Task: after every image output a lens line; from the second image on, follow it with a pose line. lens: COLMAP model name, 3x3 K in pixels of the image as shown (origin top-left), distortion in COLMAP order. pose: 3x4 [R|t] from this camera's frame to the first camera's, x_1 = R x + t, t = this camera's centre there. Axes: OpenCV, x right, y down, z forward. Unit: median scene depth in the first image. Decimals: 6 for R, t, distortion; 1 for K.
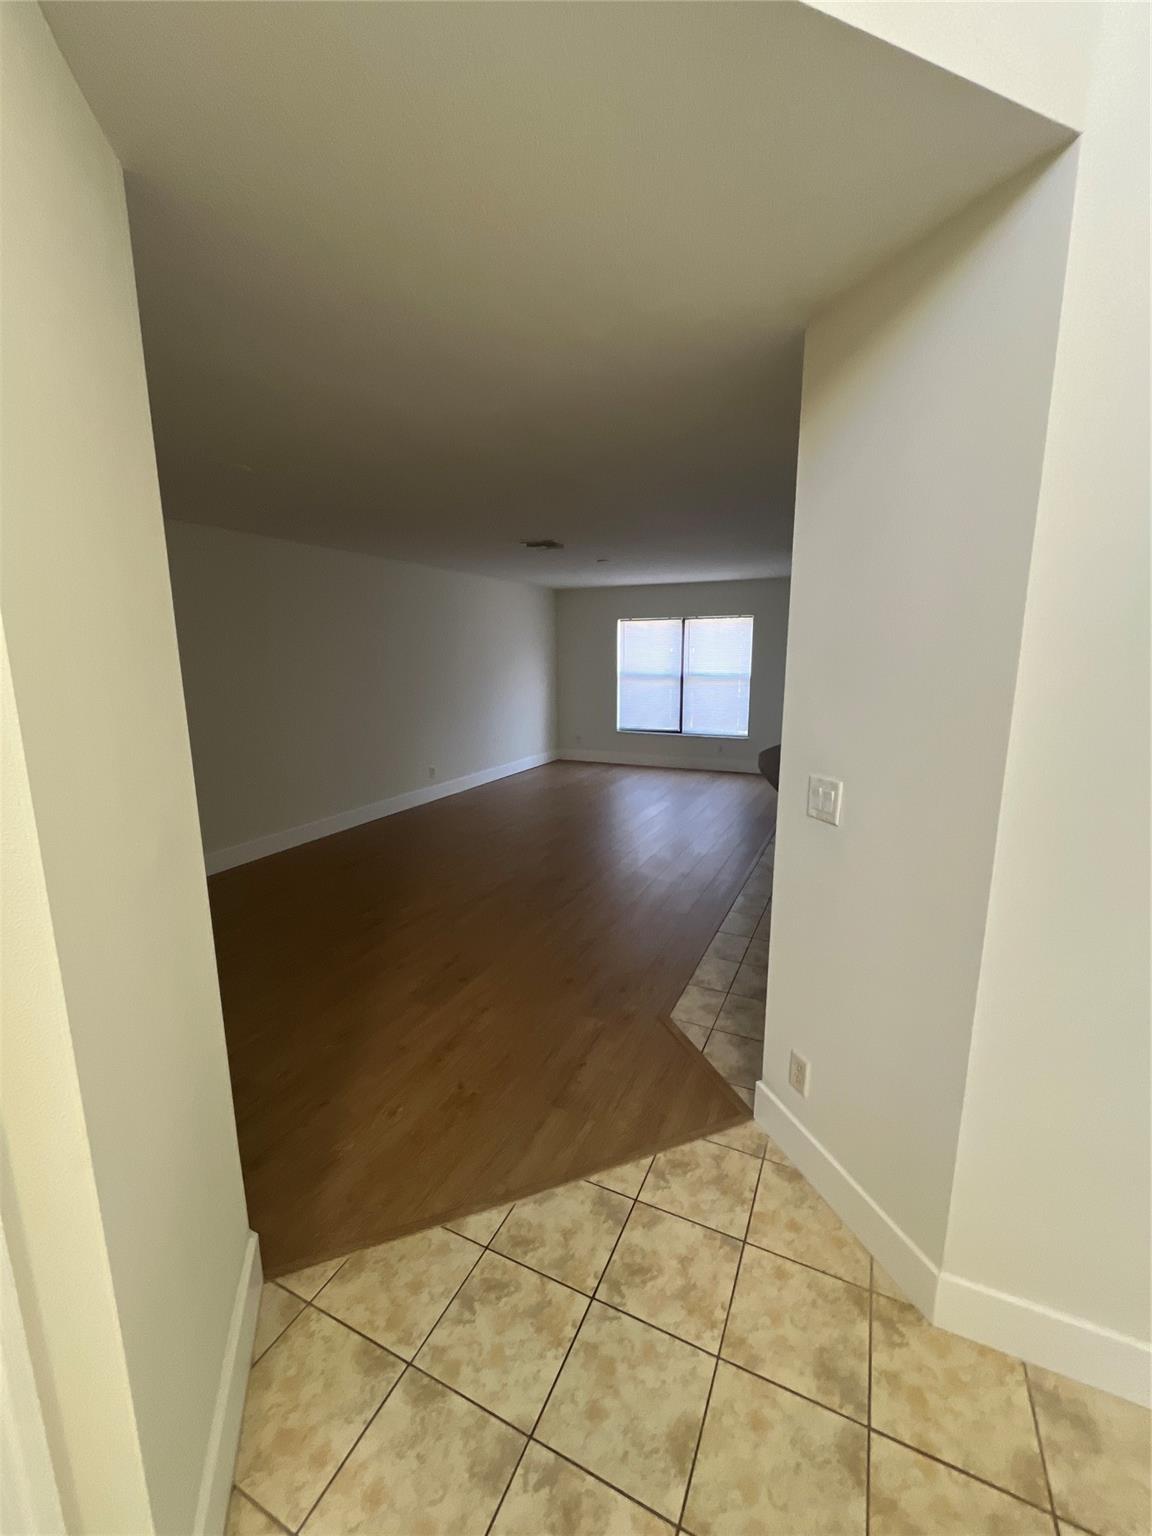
lens RADIAL K [[626.0, 0, 572.1], [0, 626.0, 767.7], [0, 0, 1]] dist [-0.004576, -0.000200]
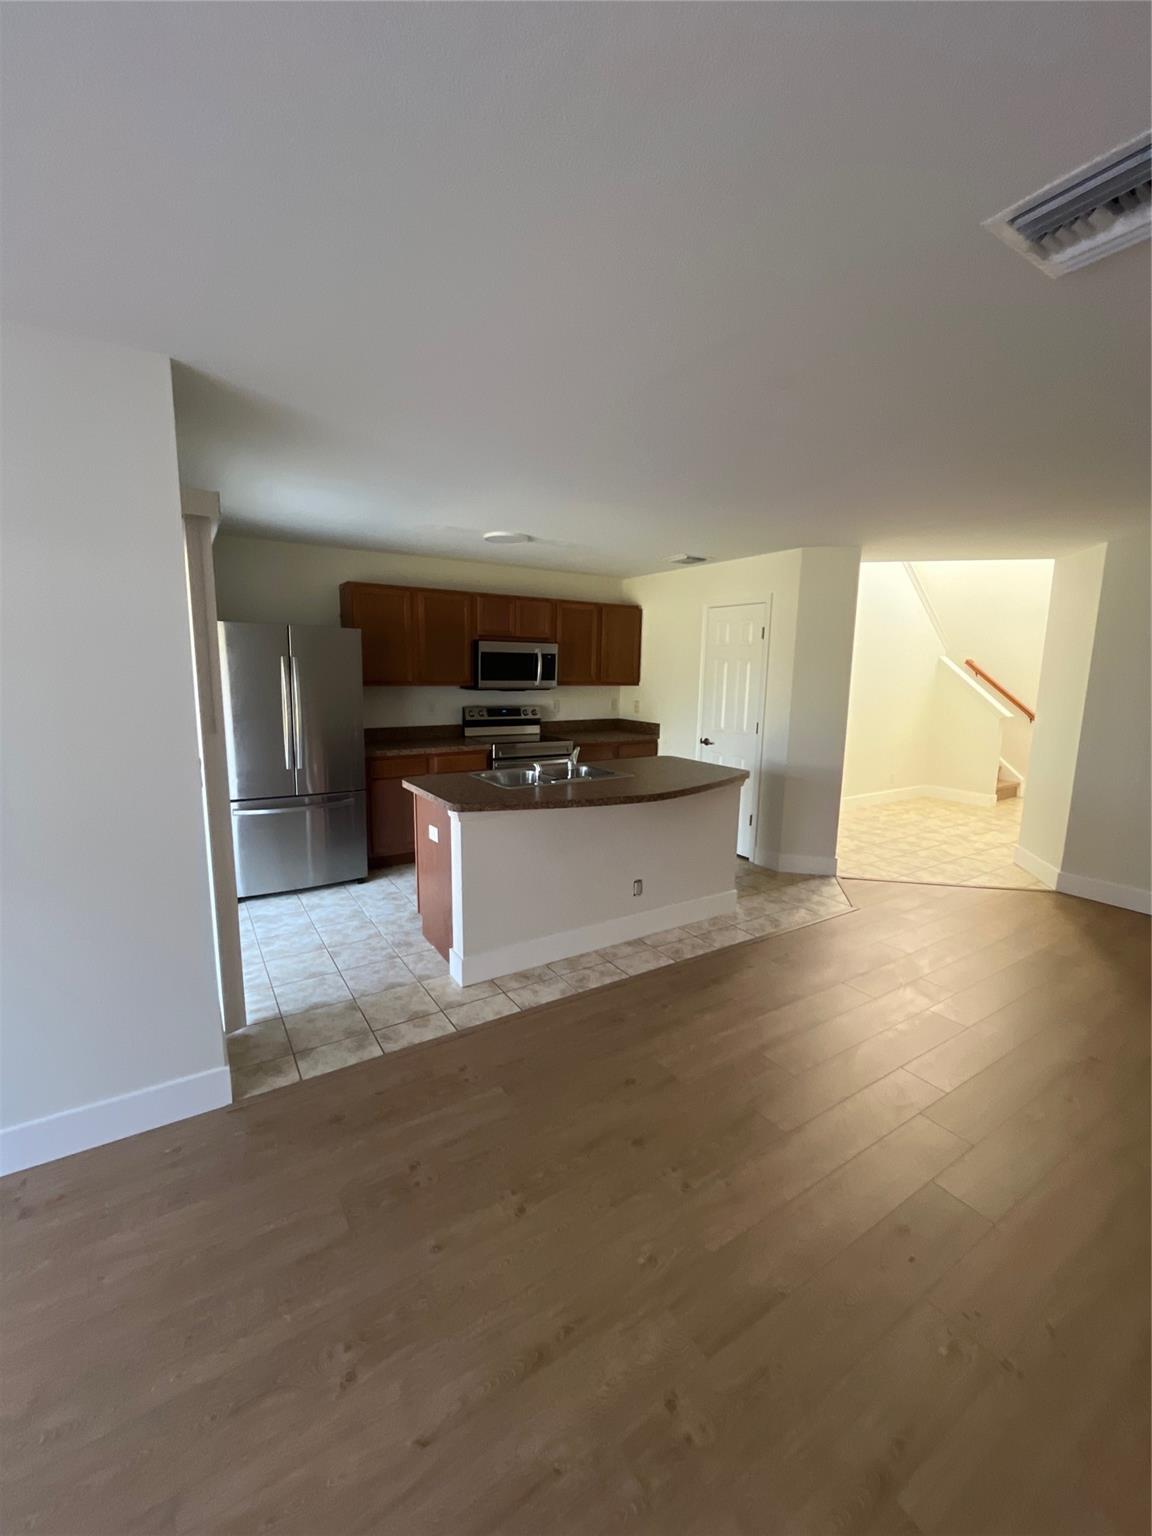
lens RADIAL K [[626.0, 0, 569.6], [0, 626.0, 772.6], [0, 0, 1]] dist [-0.004576, -0.000200]
pose [[-0.850673, -0.096958, 0.516676, -0.021980], [0.083567, 0.945406, 0.315000, -0.672596], [-0.519010, 0.311139, -0.796129, 3.685451]]
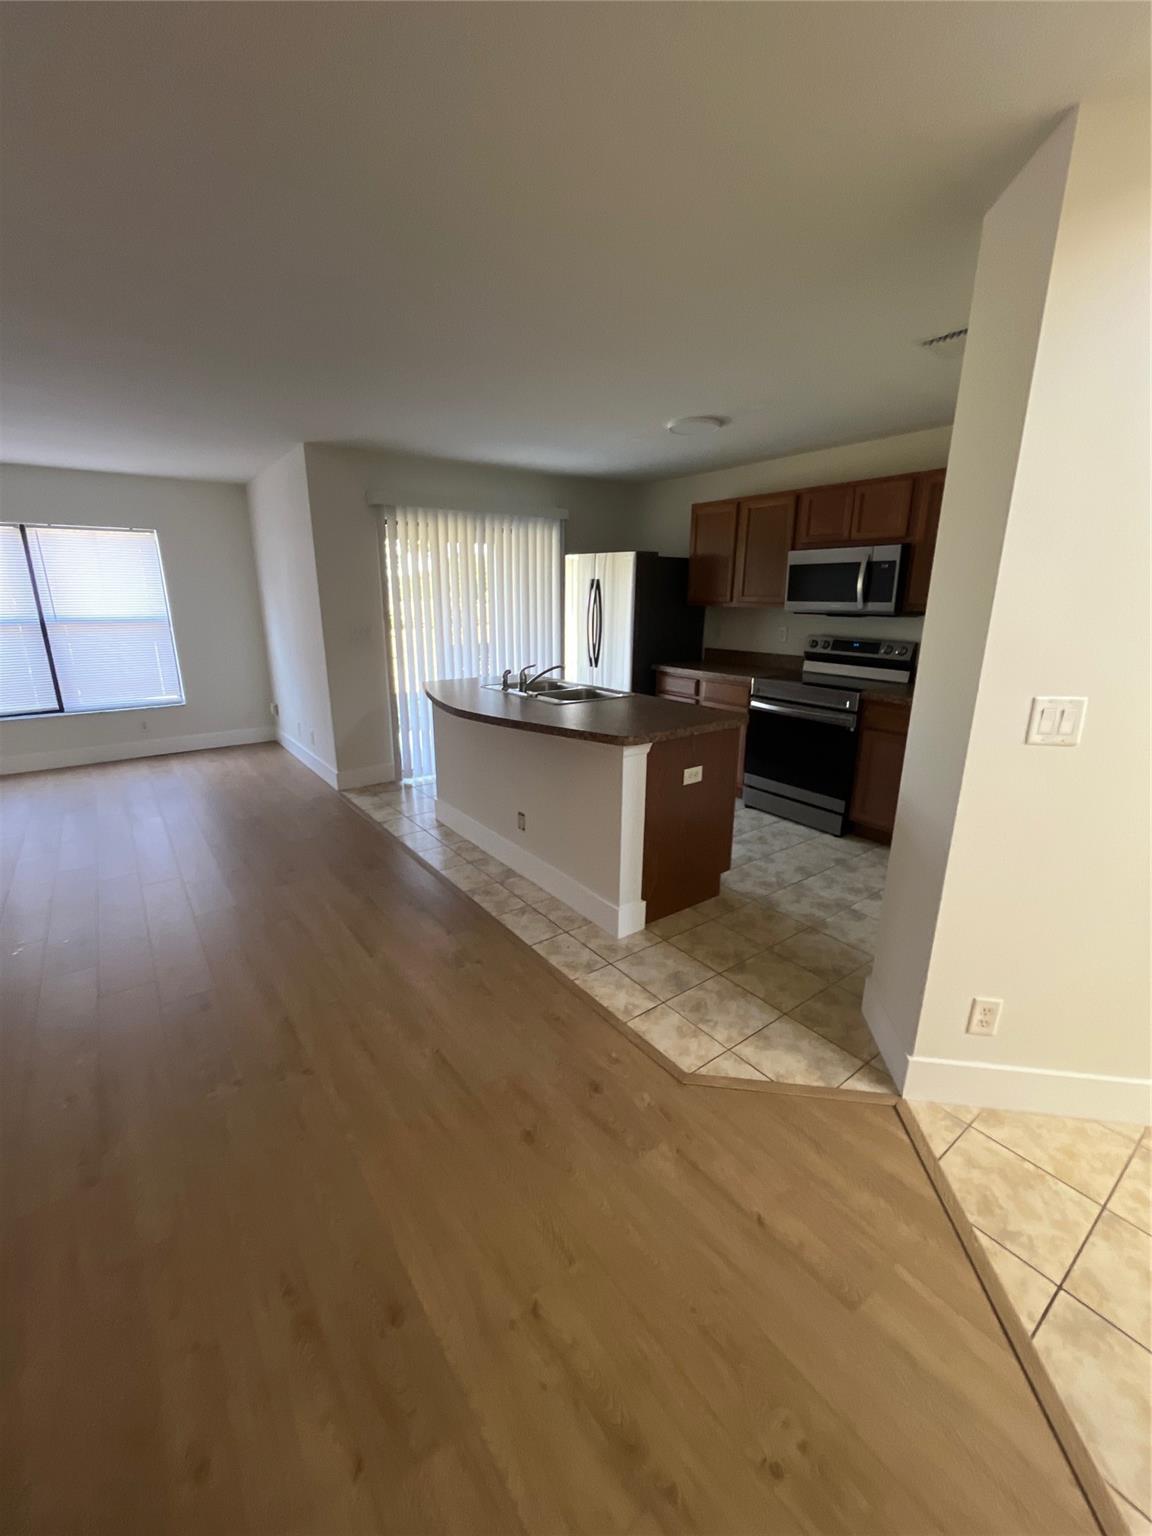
lens RADIAL K [[626.0, 0, 578.4], [0, 626.0, 773.4], [0, 0, 1]] dist [-0.004576, -0.000200]
pose [[0.463966, -0.236600, 0.853672, -0.659486], [0.155856, 0.970442, 0.184257, -0.139604], [-0.872035, 0.047561, 0.487128, 1.100861]]
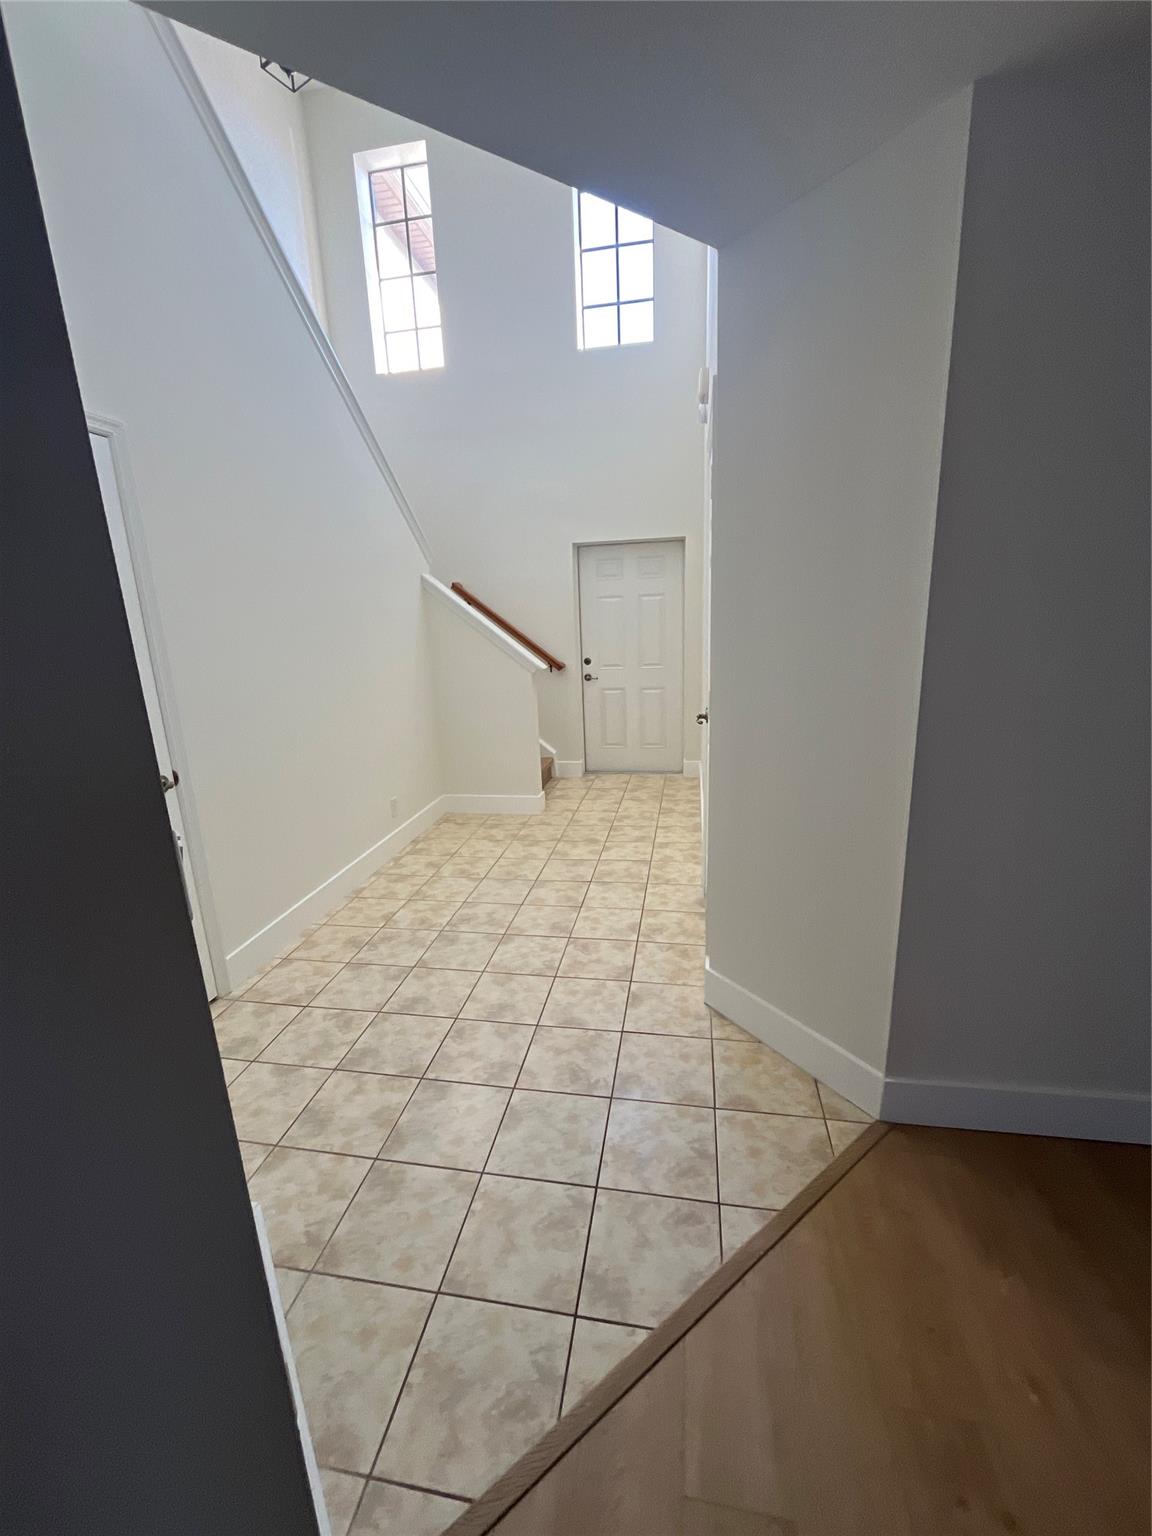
lens RADIAL K [[626.0, 0, 569.8], [0, 626.0, 772.5], [0, 0, 1]] dist [-0.004576, -0.000200]
pose [[-0.964780, 0.108450, -0.239662, 0.212111], [-0.001611, 0.908611, 0.417639, -0.190037], [0.263053, 0.403316, -0.876436, 1.368716]]
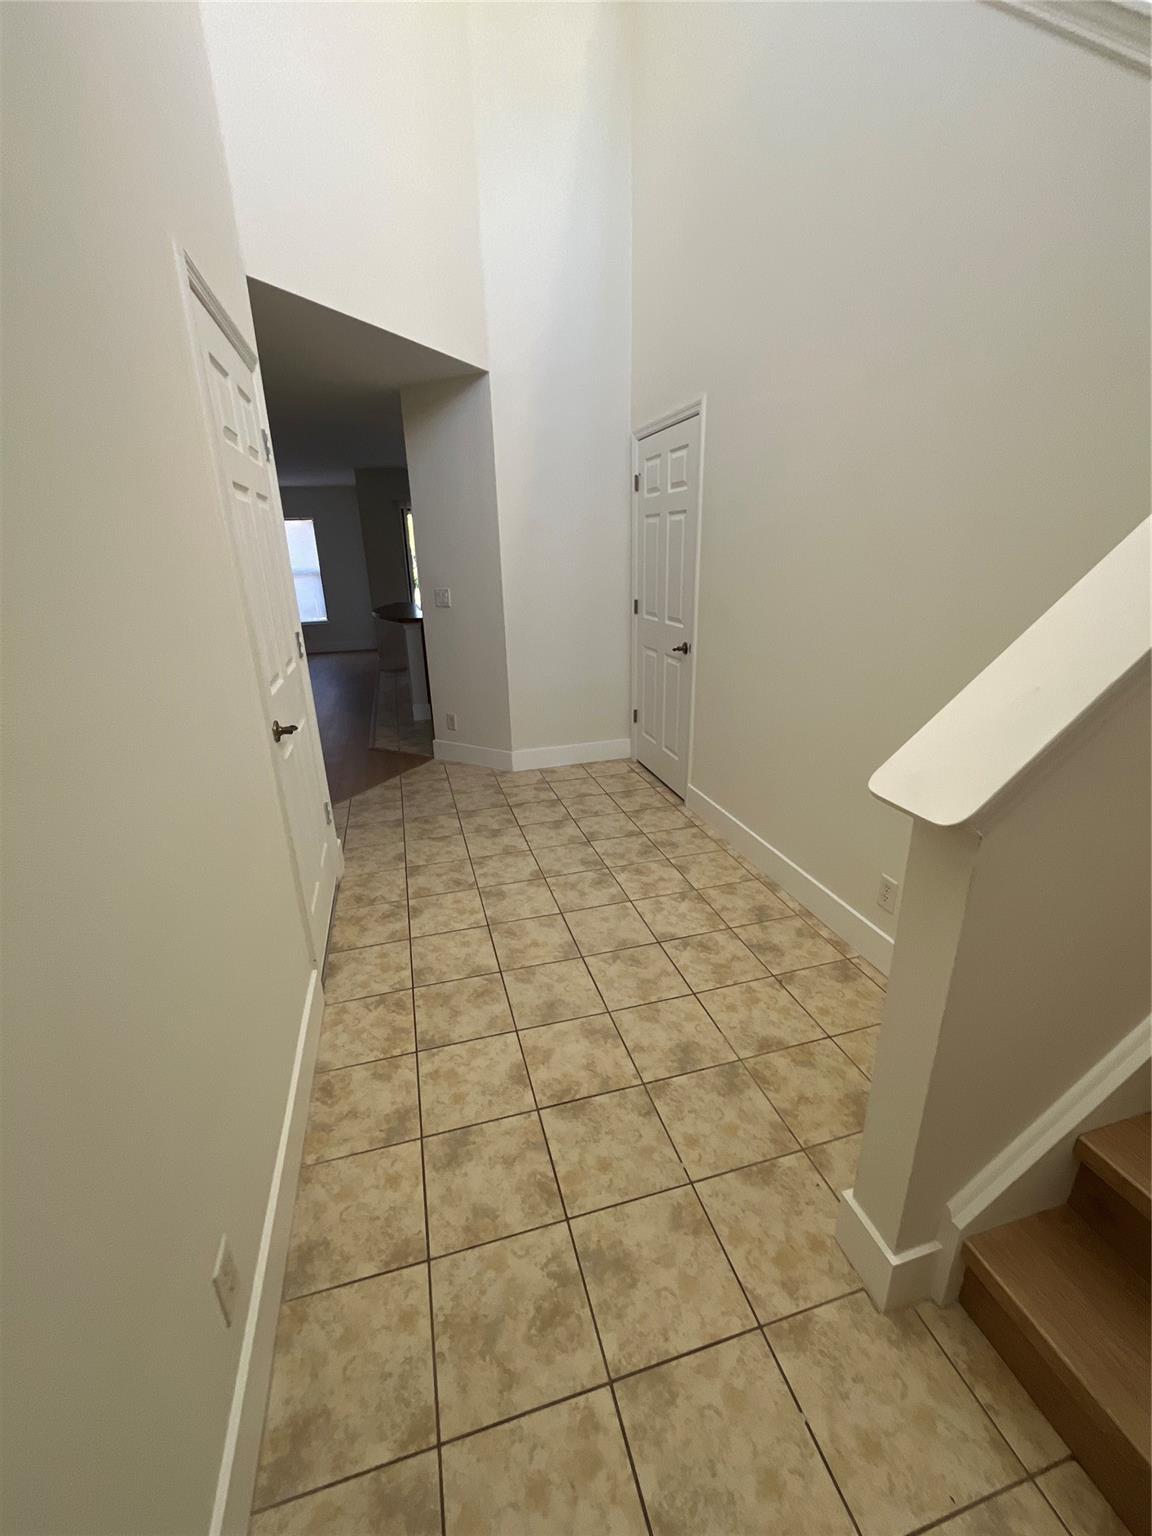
lens RADIAL K [[626.0, 0, 573.3], [0, 626.0, 764.5], [0, 0, 1]] dist [-0.004576, -0.000200]
pose [[0.748424, -0.227672, 0.622919, -0.833980], [0.141453, 0.972418, 0.185459, 0.284580], [-0.647961, -0.050688, 0.759985, -1.145230]]
